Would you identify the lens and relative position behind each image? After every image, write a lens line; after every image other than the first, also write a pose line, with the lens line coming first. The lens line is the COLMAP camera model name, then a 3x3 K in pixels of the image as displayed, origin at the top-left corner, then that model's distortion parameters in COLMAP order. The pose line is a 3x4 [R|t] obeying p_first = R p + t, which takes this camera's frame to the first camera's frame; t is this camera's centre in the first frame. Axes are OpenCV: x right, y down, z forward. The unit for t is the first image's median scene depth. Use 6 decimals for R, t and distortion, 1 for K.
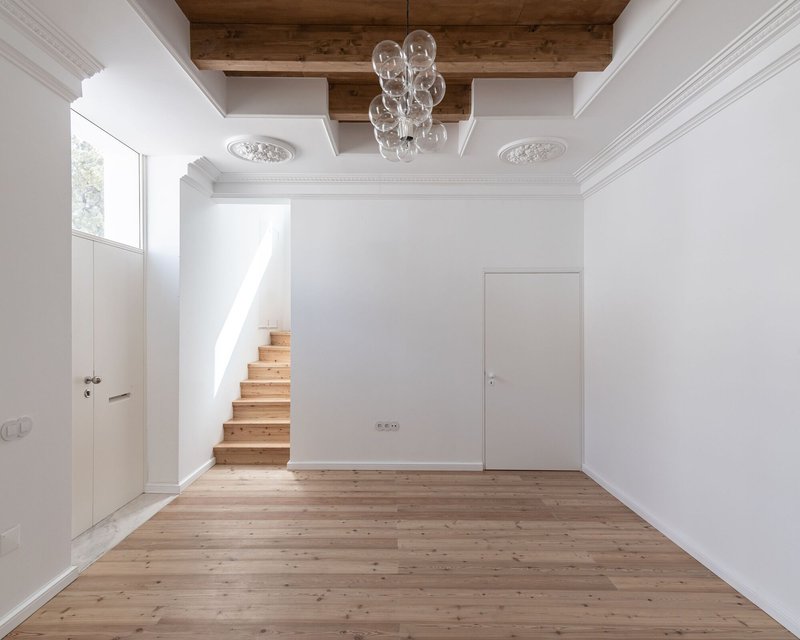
lens RADIAL K [[437.2, 0, 400.0], [0, 437.2, 320.0], [0, 0, 1]] dist [0.017775, 0.000227]
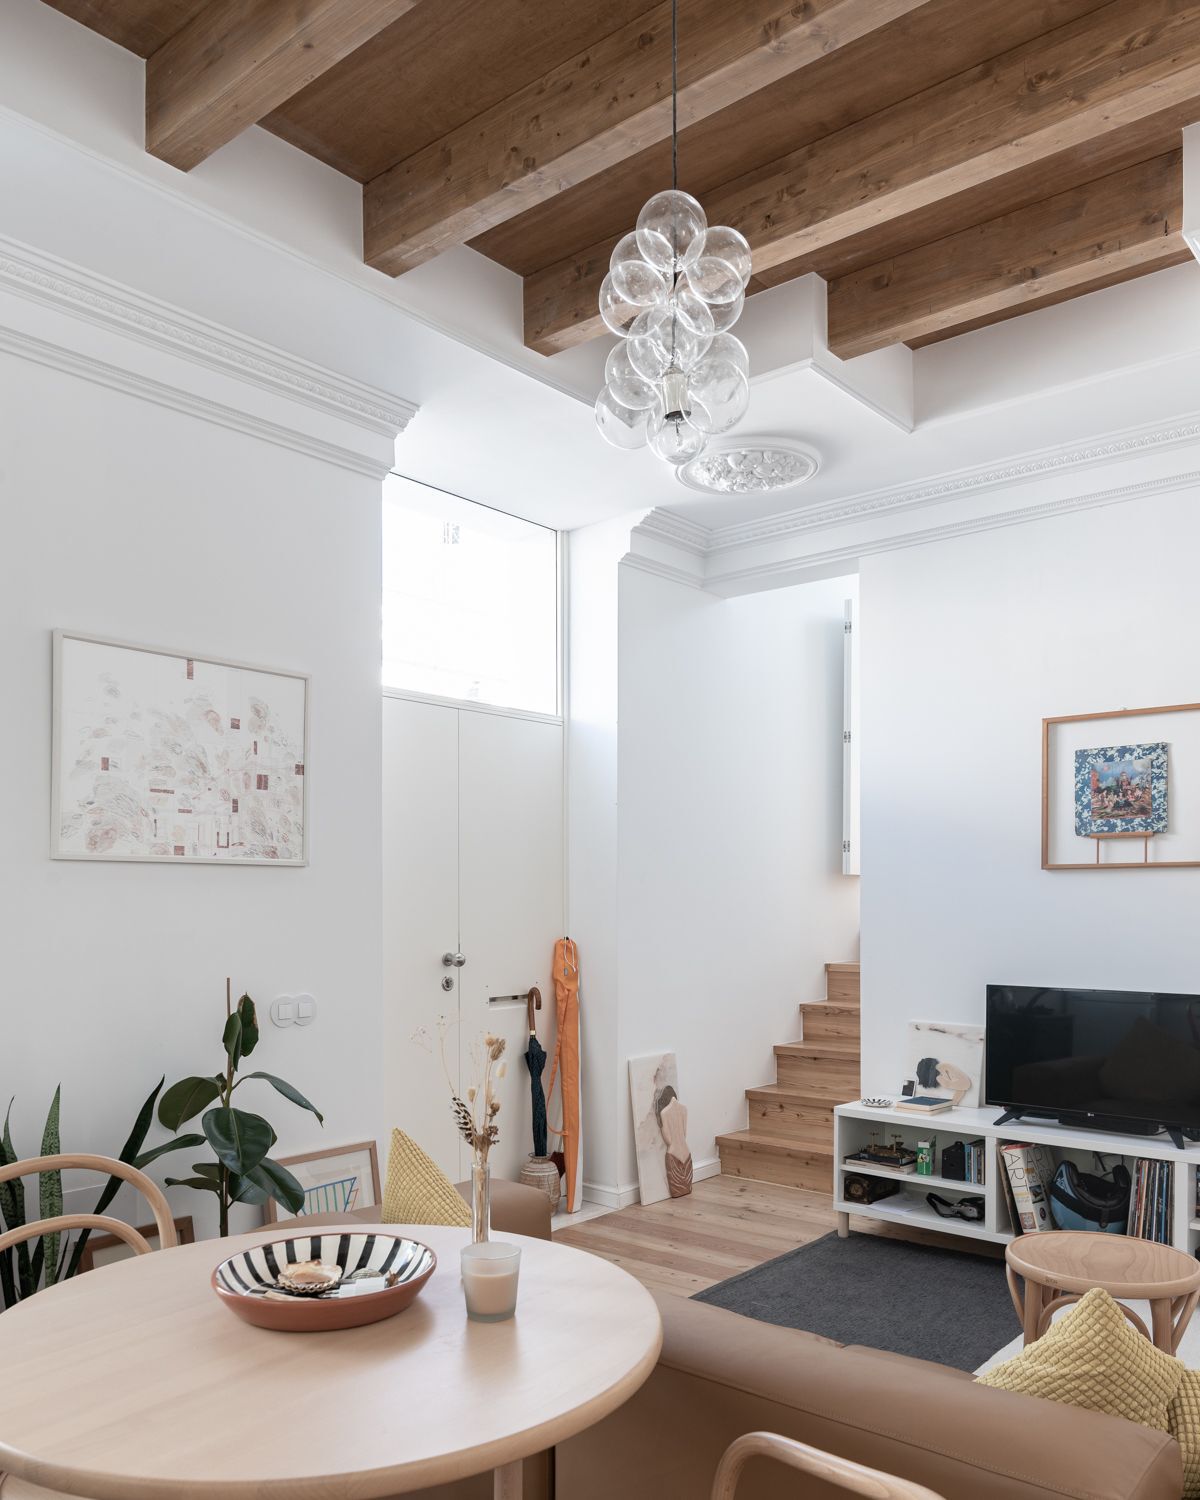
lens RADIAL K [[1191.1, 0, 599.6], [0, 1191.1, 878.1], [0, 0, 1]] dist [-0.005341, -0.003250]
pose [[0.759689, -0.017046, -0.650063, 0.408839], [0.011530, 0.999852, -0.012744, 0.053464], [0.650184, 0.002186, 0.759773, -0.017445]]
